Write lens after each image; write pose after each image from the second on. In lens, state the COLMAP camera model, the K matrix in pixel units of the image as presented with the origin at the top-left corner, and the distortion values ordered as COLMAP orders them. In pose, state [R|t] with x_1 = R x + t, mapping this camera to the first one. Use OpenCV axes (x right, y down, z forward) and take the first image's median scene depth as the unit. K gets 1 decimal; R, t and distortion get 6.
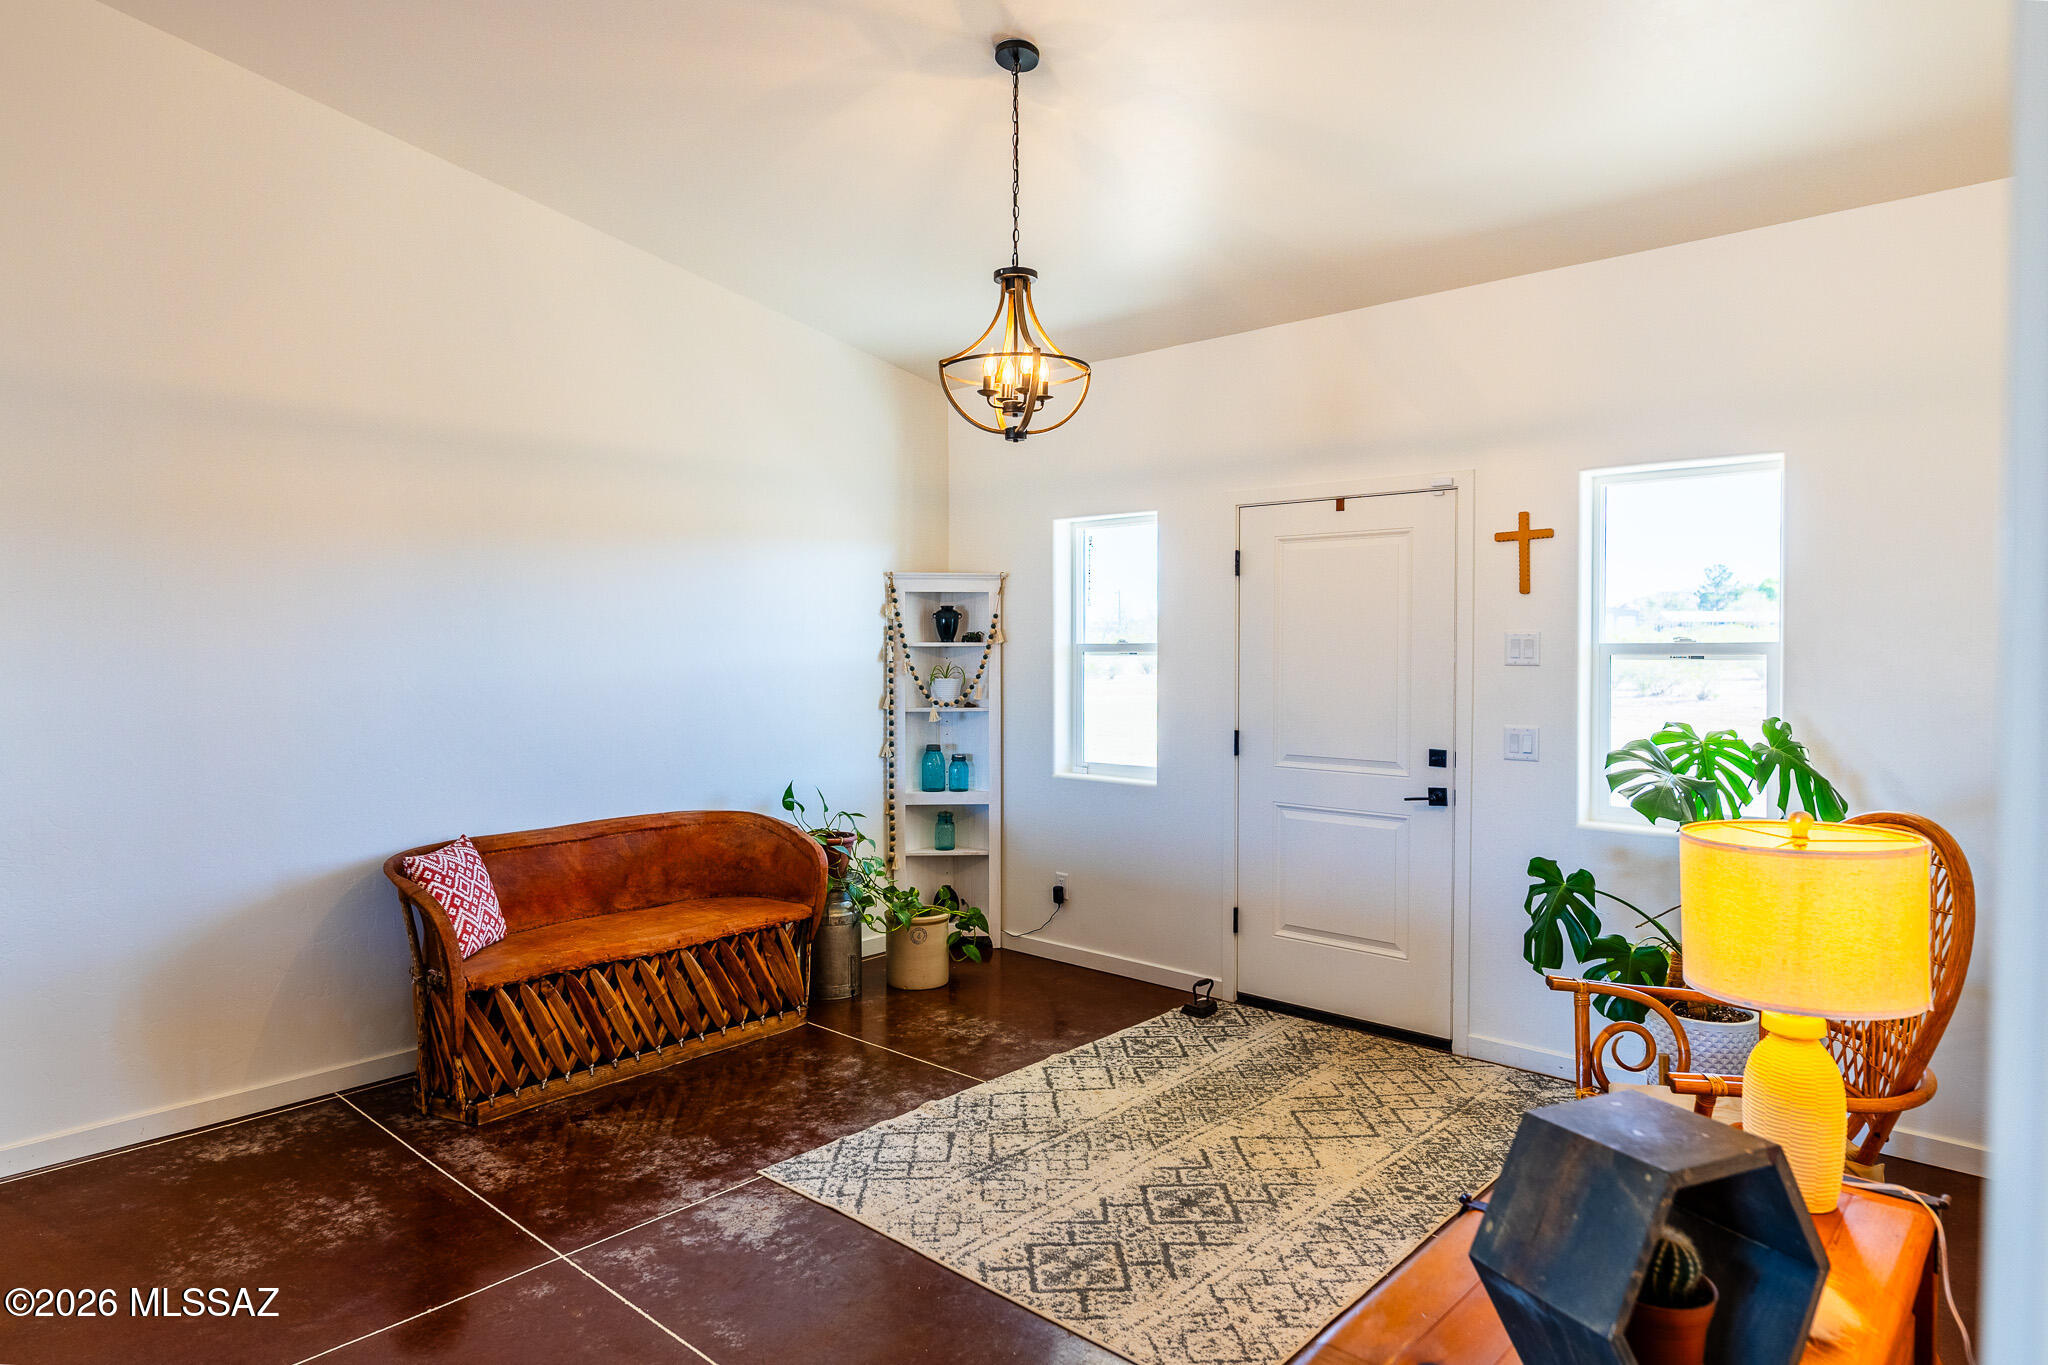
lens RADIAL K [[1154.2, 0, 1076.0], [0, 1154.2, 685.8], [0, 0, 1]] dist [-0.003709, 0.000646]
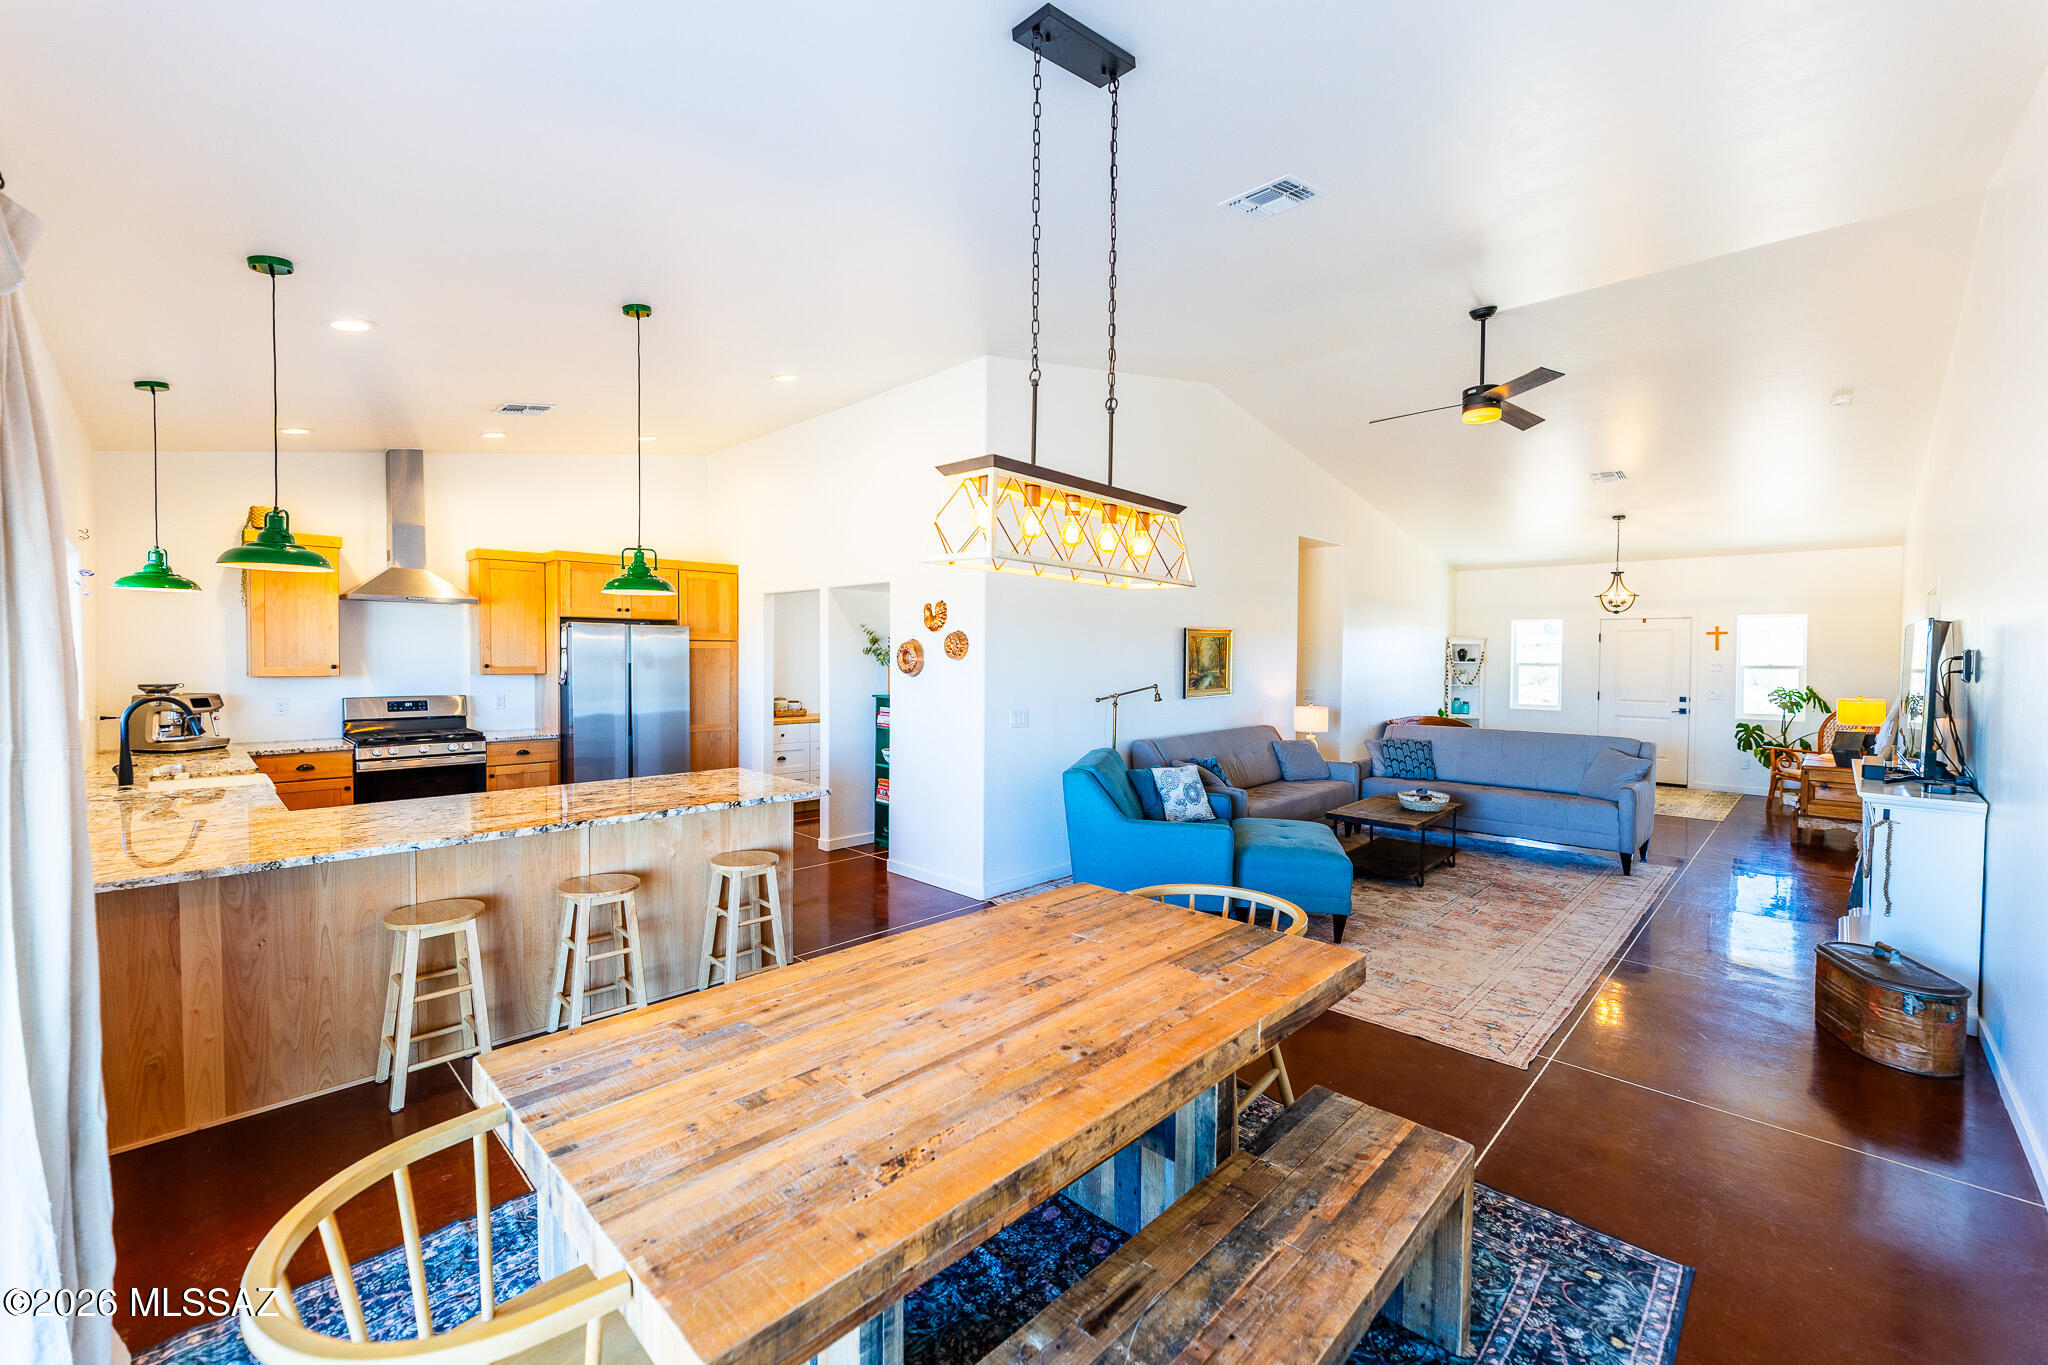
lens RADIAL K [[841.9, 0, 1016.5], [0, 841.9, 677.4], [0, 0, 1]] dist [0.000579, 0.000144]
pose [[0.998846, 0.008532, -0.047270, -1.538025], [-0.008869, 0.999937, -0.006919, 0.035146], [0.047208, 0.007330, 0.998858, -1.555841]]
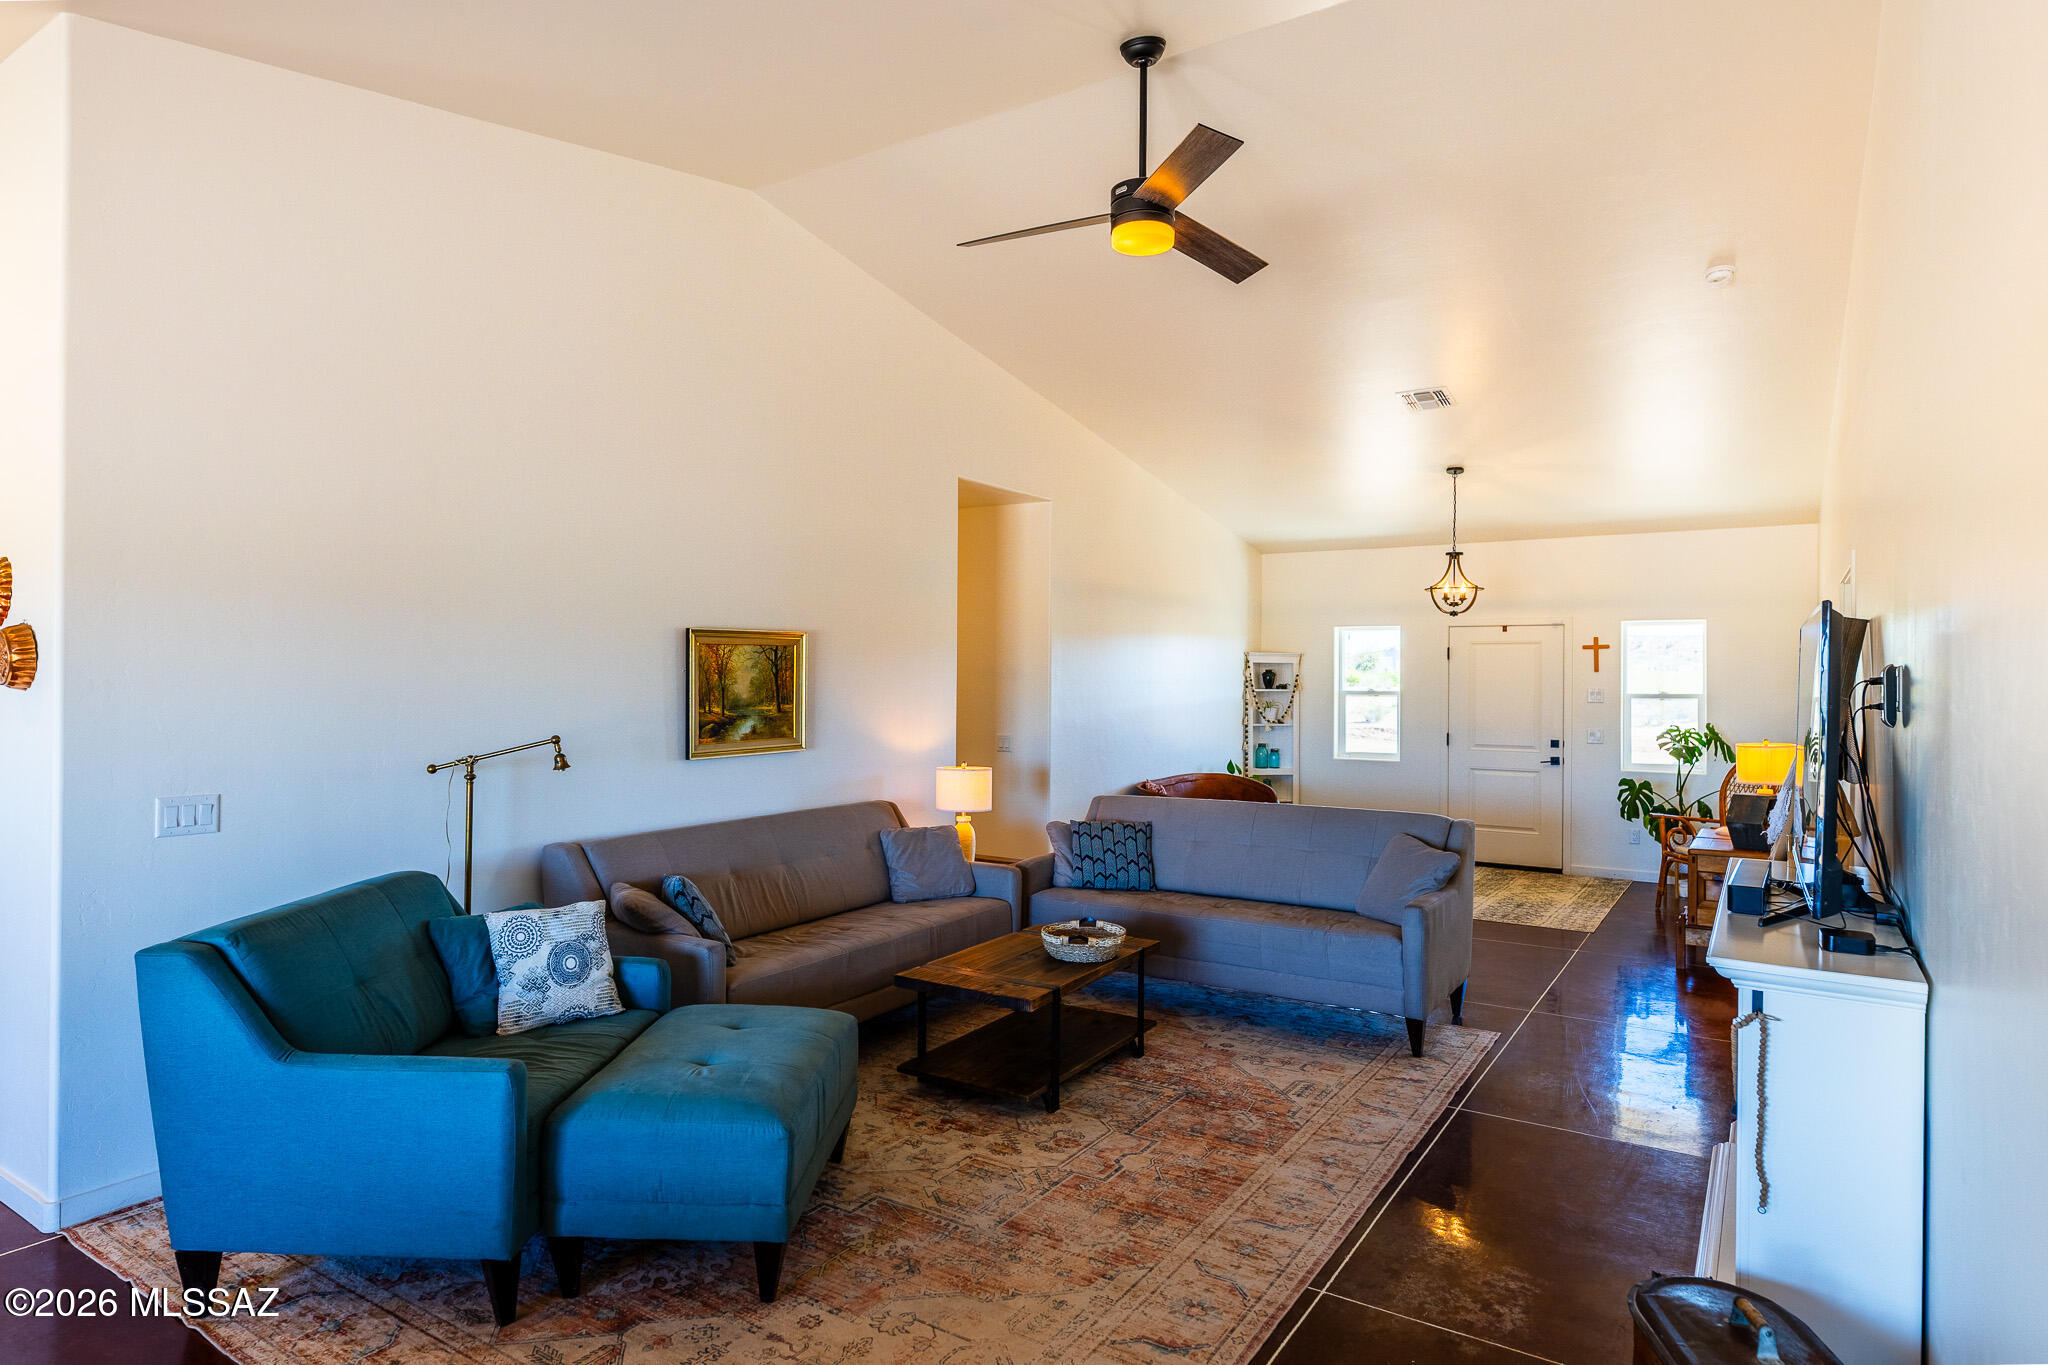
lens RADIAL K [[1154.2, 0, 1029.7], [0, 1154.2, 686.3], [0, 0, 1]] dist [-0.003709, 0.000646]
pose [[0.988699, 0.005831, 0.149802, -1.084652], [-0.001336, 0.999546, -0.030091, 0.020872], [-0.149909, 0.029551, 0.988258, -1.122128]]
